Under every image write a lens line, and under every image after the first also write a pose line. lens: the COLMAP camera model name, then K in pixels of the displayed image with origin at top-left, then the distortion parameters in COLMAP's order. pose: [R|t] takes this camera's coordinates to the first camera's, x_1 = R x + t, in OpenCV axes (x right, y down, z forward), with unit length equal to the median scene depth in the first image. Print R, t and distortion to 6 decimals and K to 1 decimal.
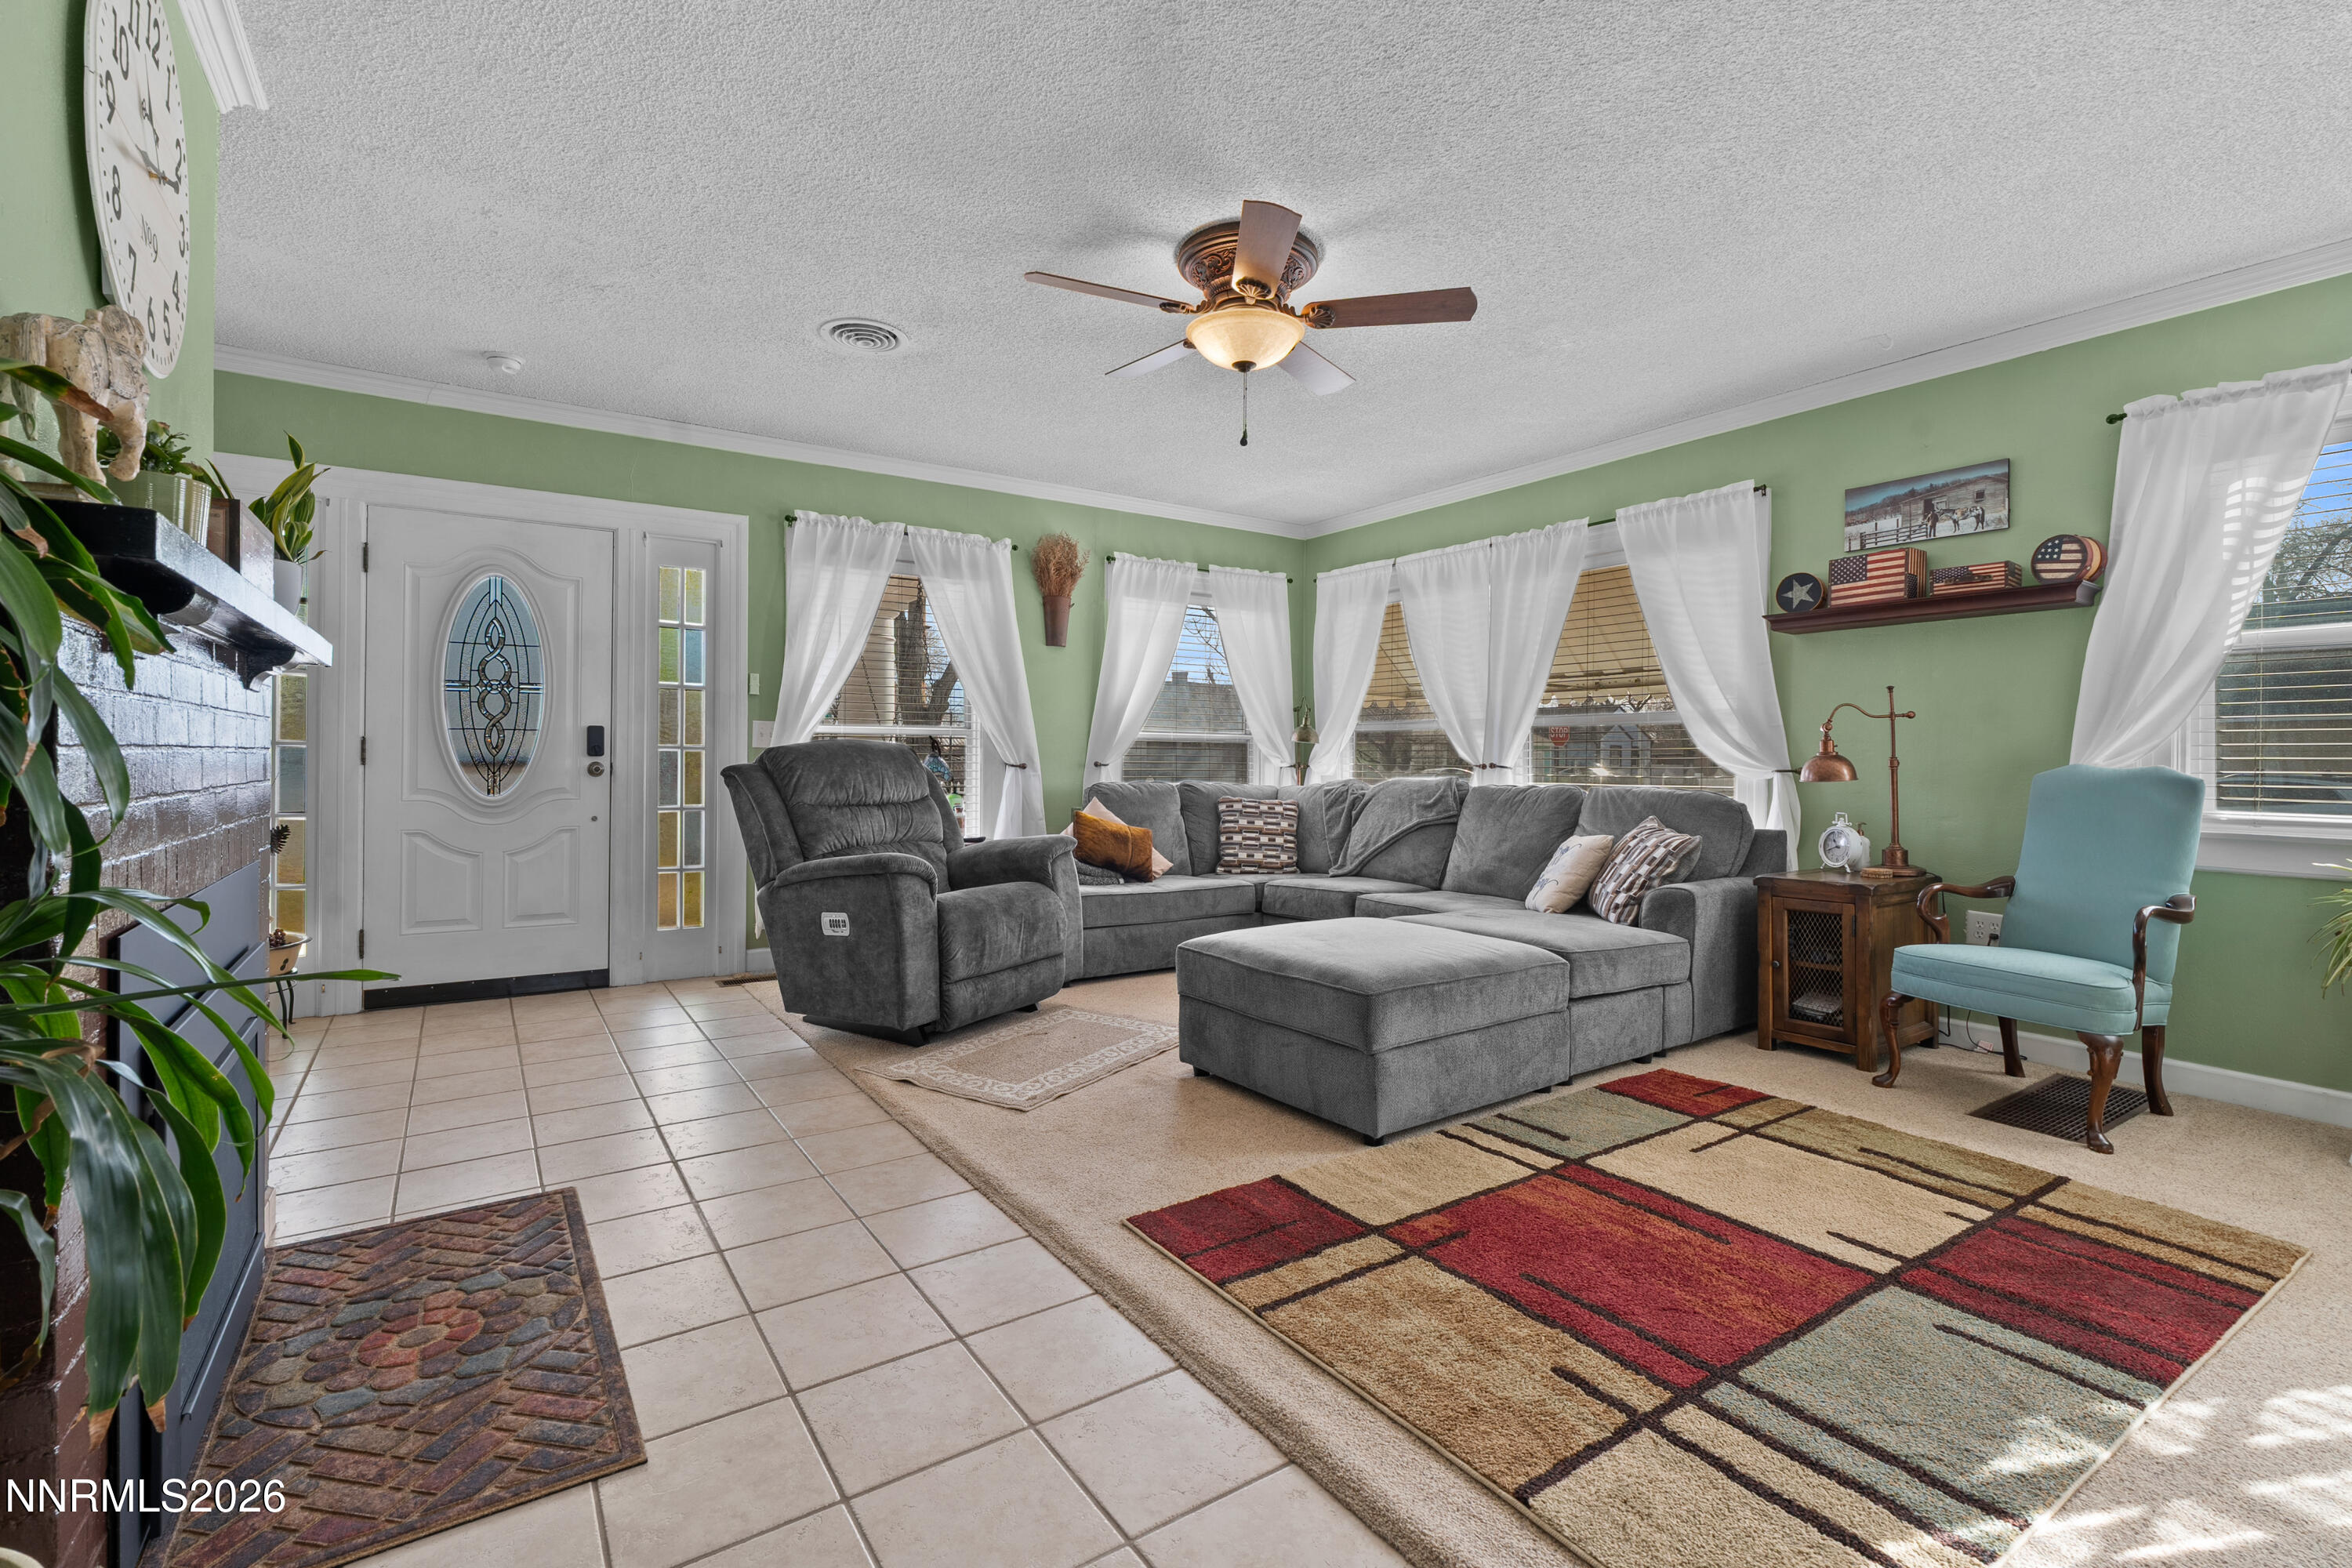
lens RADIAL K [[1056.4, 0, 1165.5], [0, 1056.4, 773.2], [0, 0, 1]] dist [-0.004316, 0.000338]
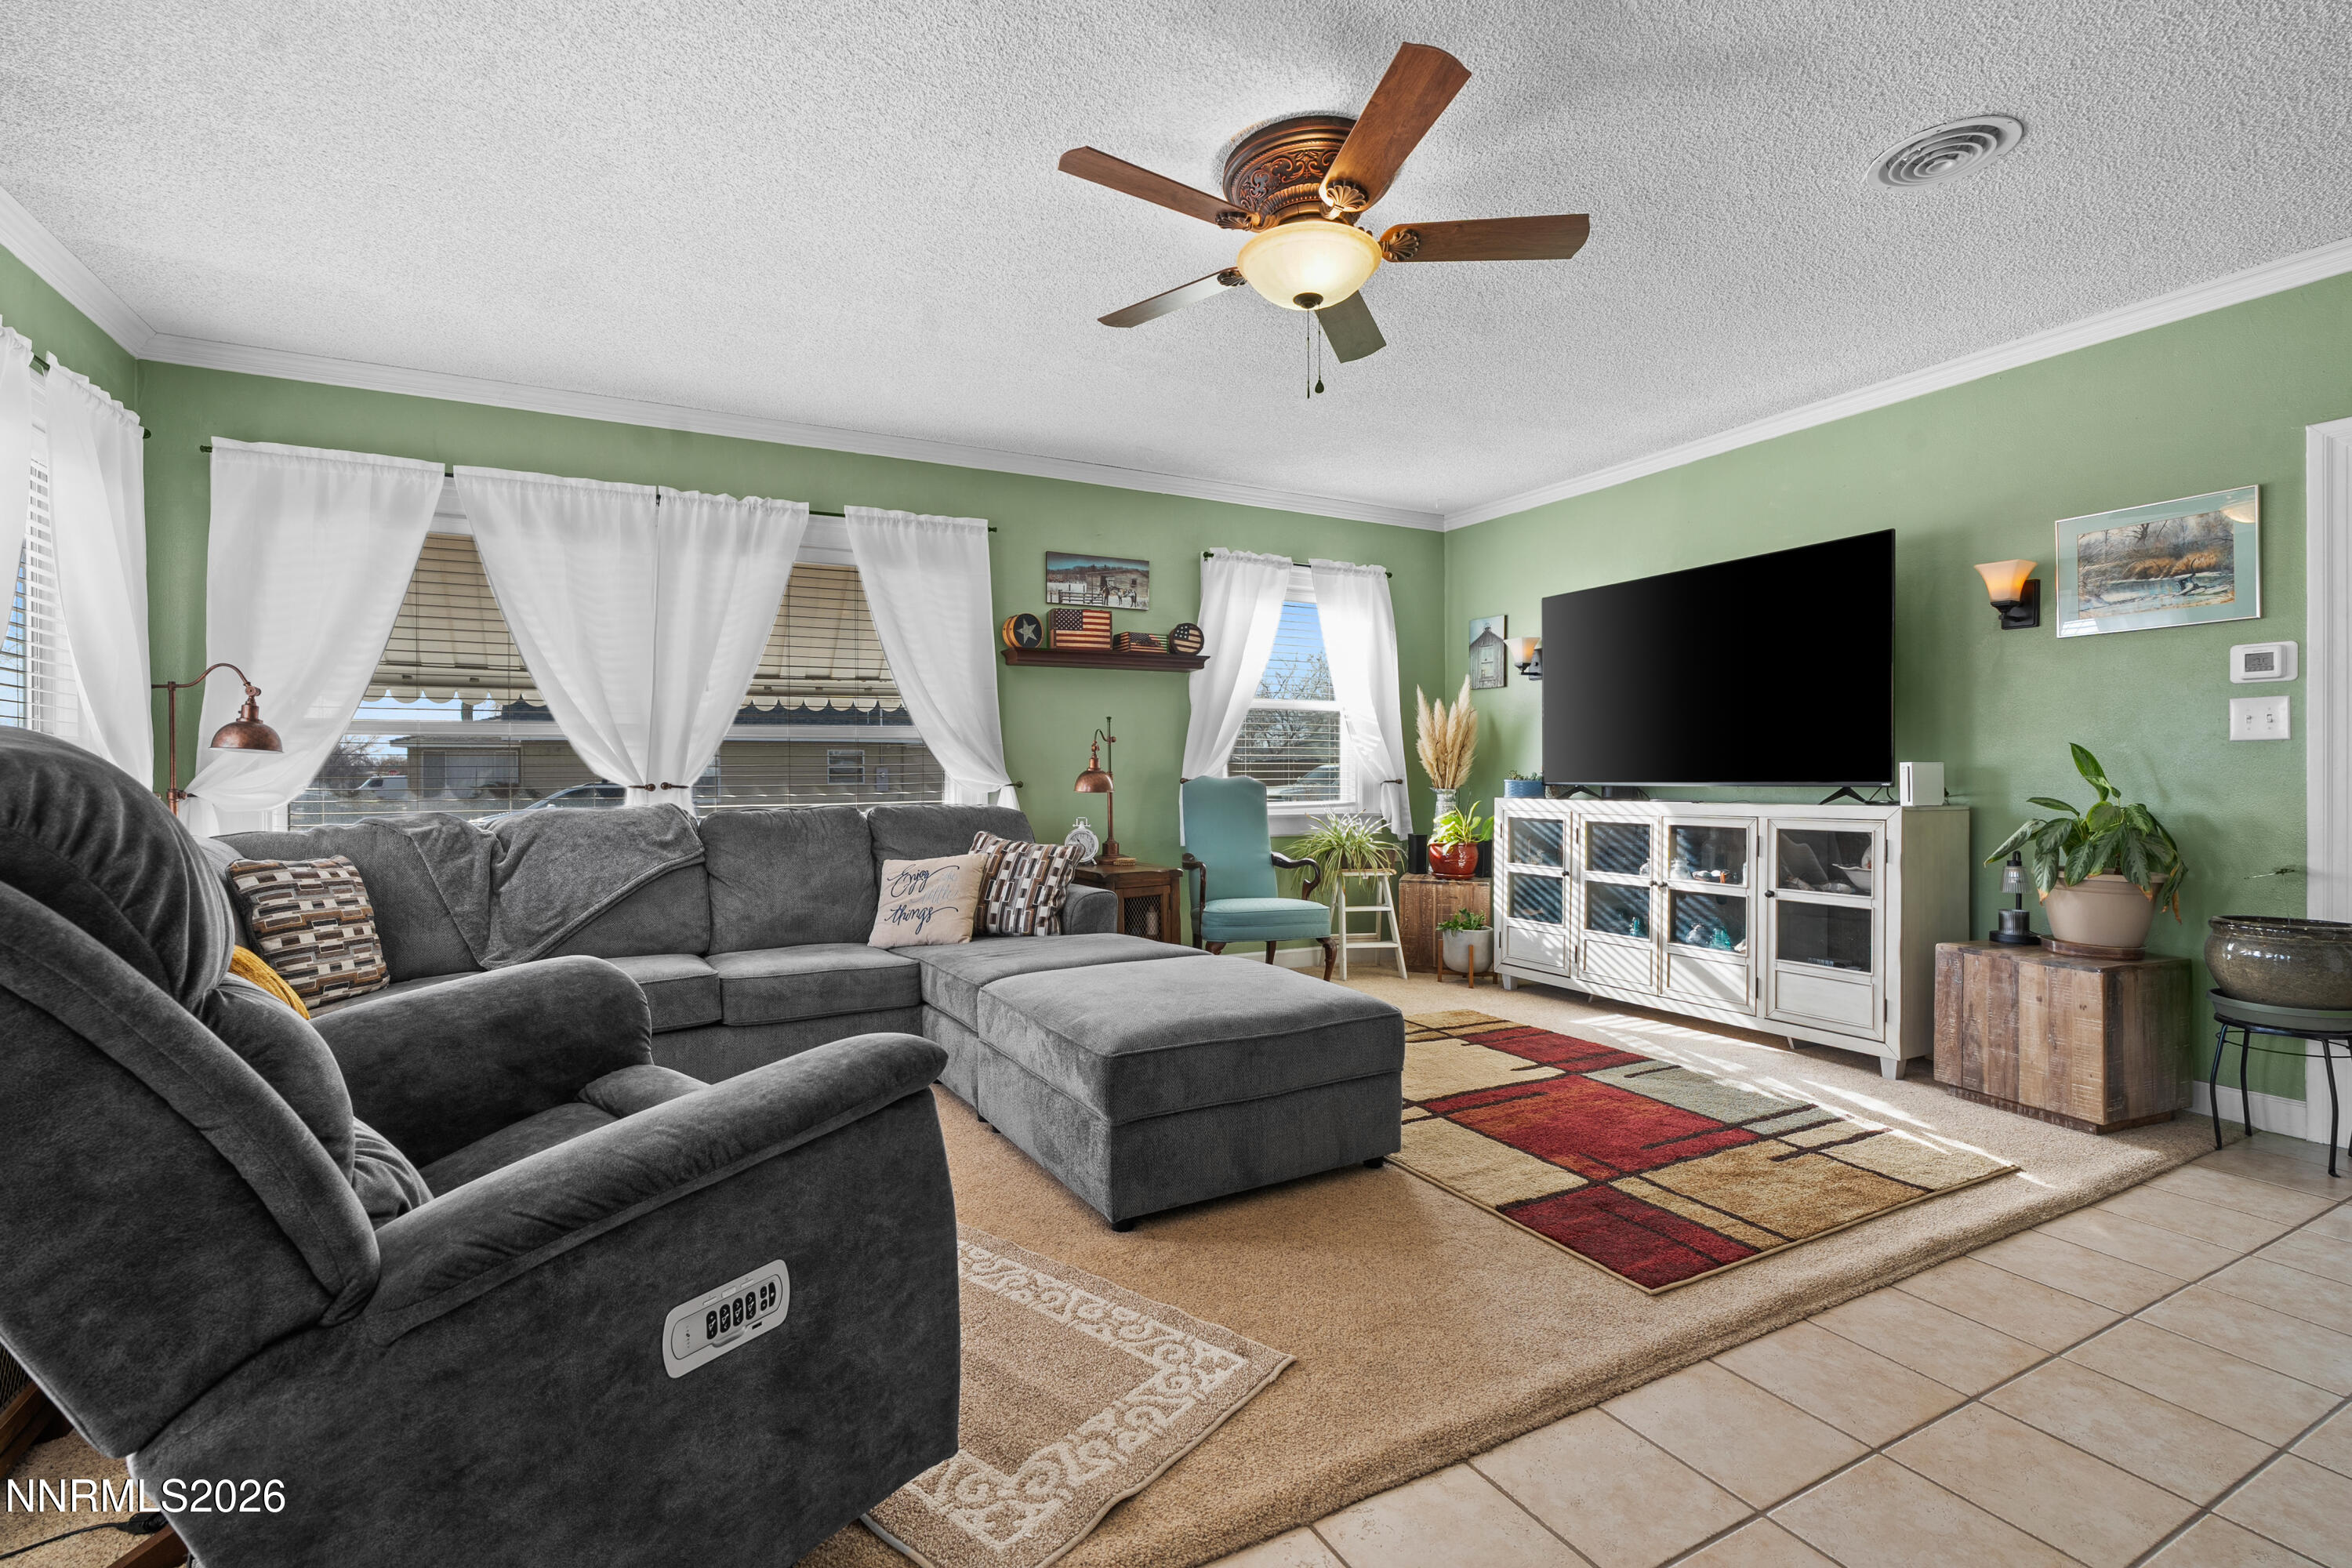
lens RADIAL K [[1056.4, 0, 1165.5], [0, 1056.4, 773.2], [0, 0, 1]] dist [-0.004316, 0.000338]
pose [[0.094779, -0.006602, 0.995476, -0.600026], [0.020023, 0.999788, 0.004724, -0.018068], [-0.995297, 0.019485, 0.094891, 0.817767]]
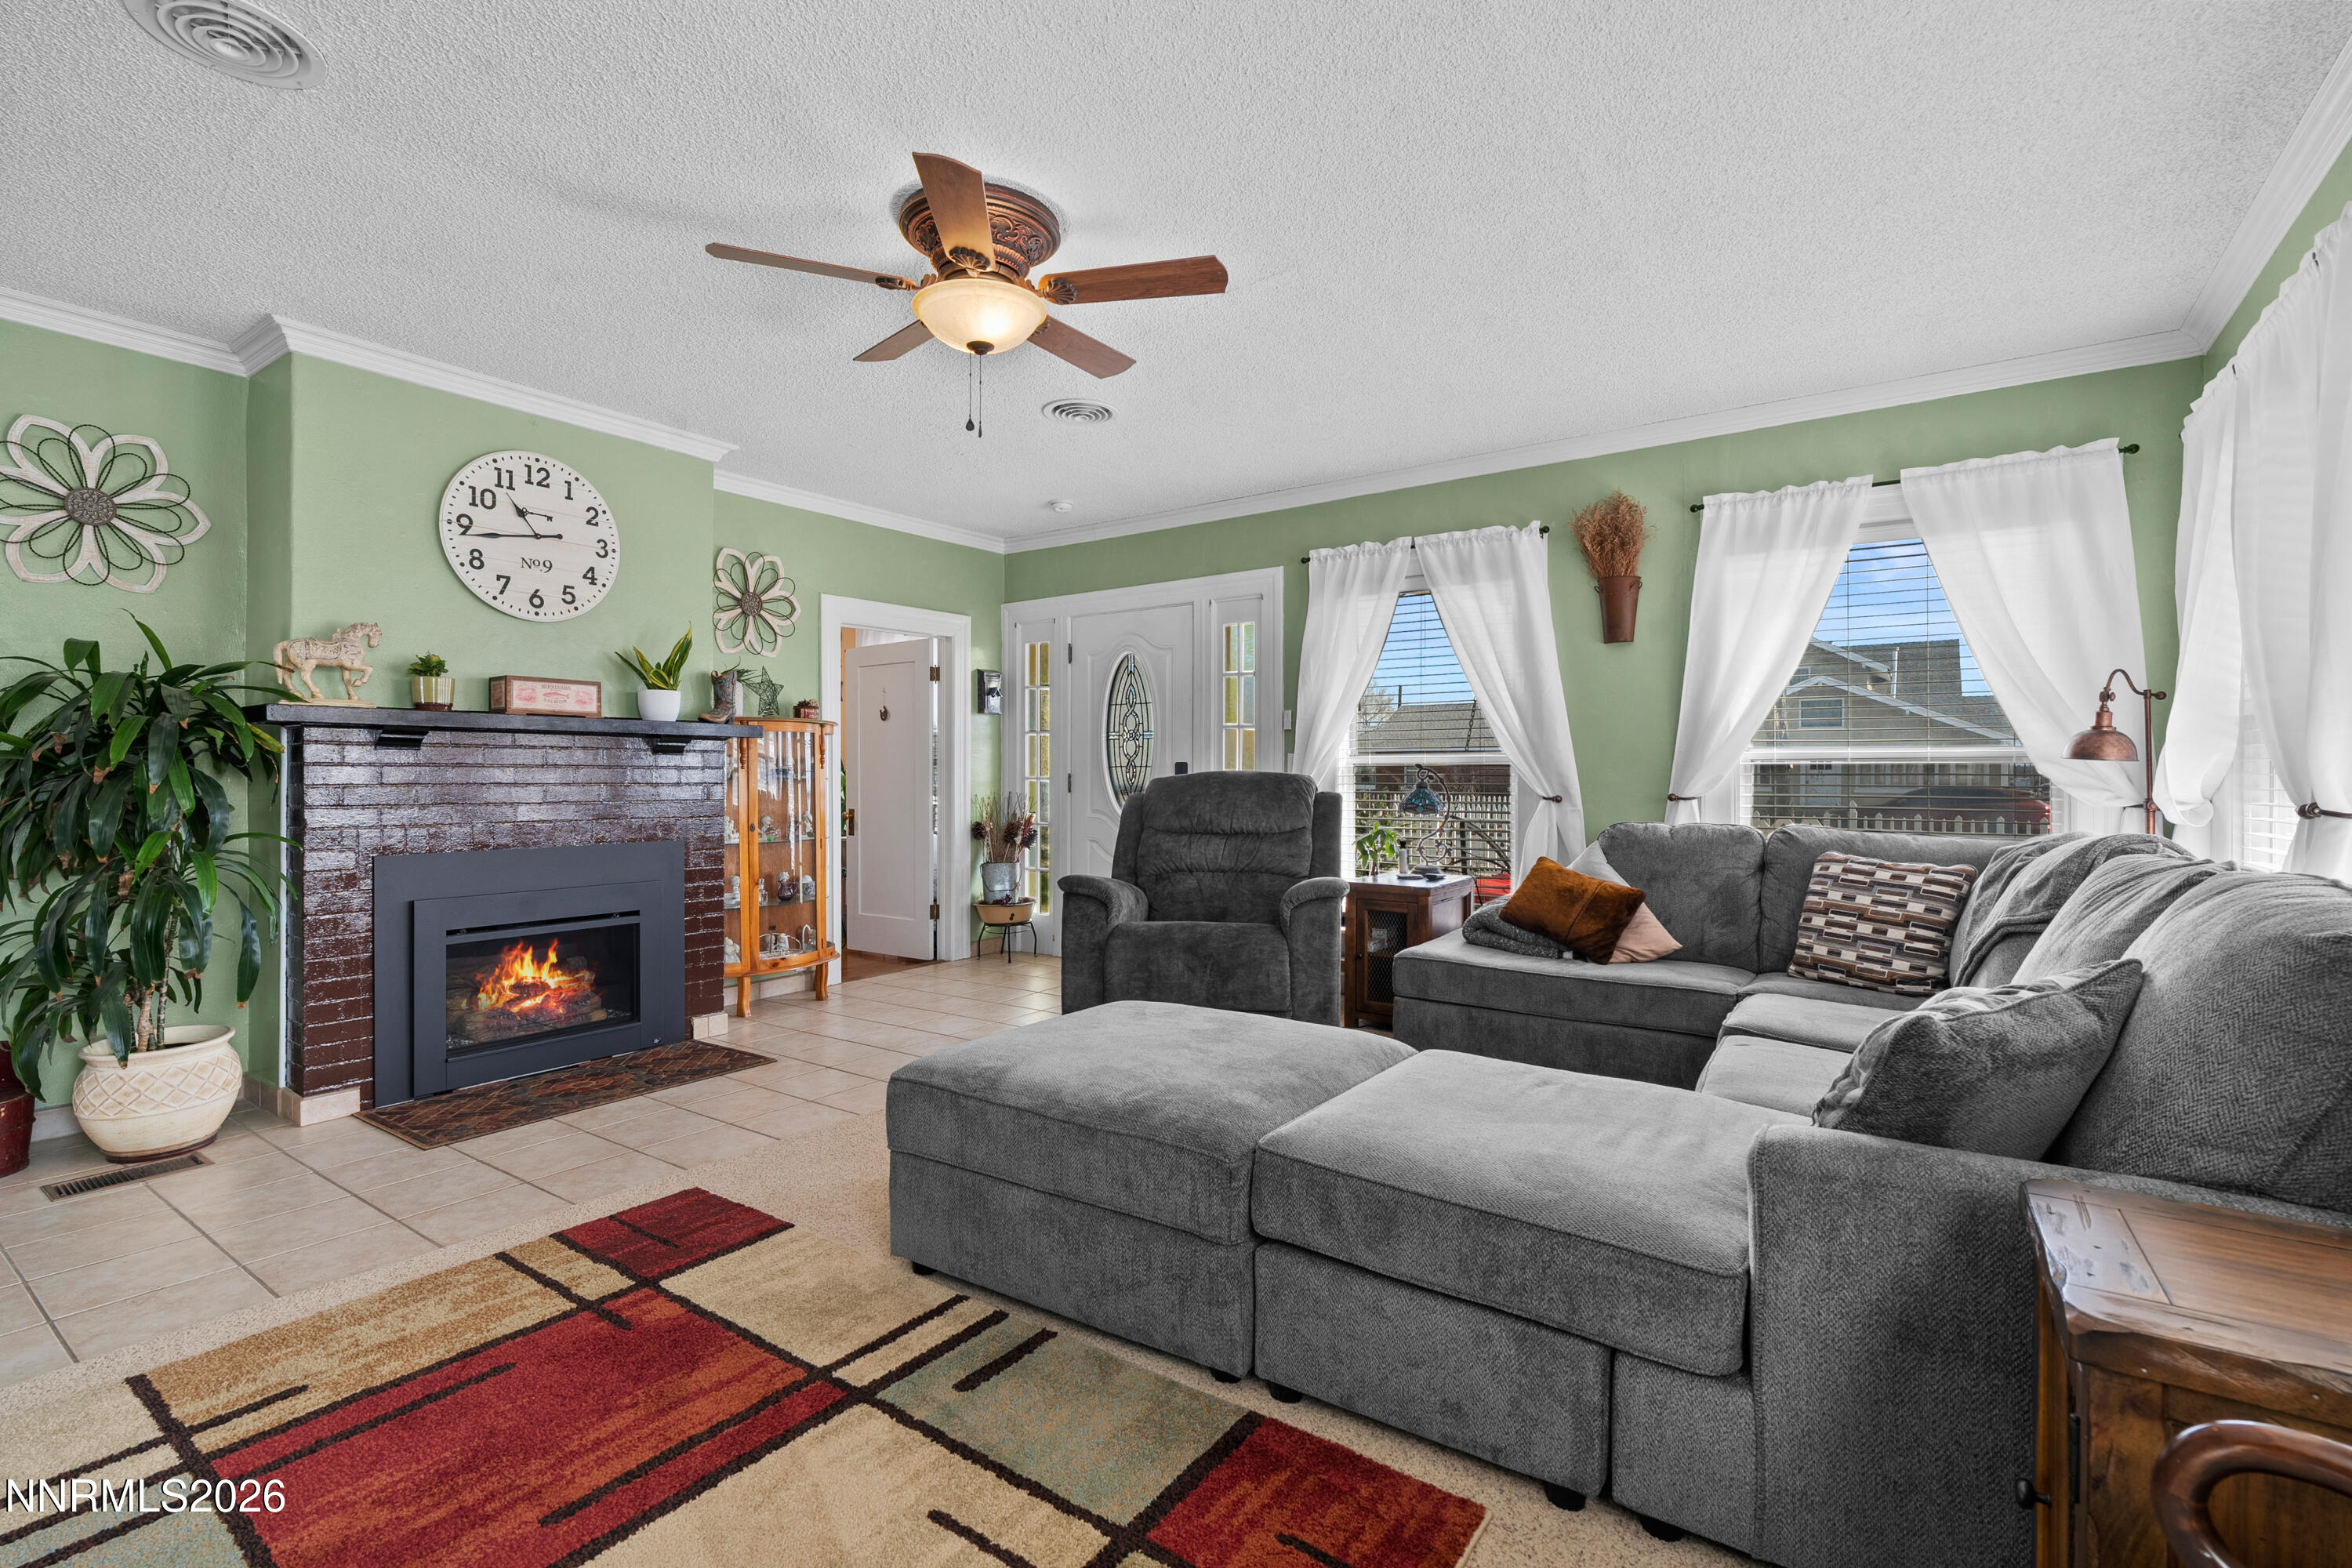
lens RADIAL K [[1058.8, 0, 1176.0], [0, 1058.8, 784.0], [0, 0, 1]] dist [-0.001513, 0.000703]
pose [[0.356848, -0.003071, -0.934157, 0.762889], [-0.015061, 0.999846, -0.009040, -0.009316], [0.934041, 0.017296, 0.356747, 0.663517]]
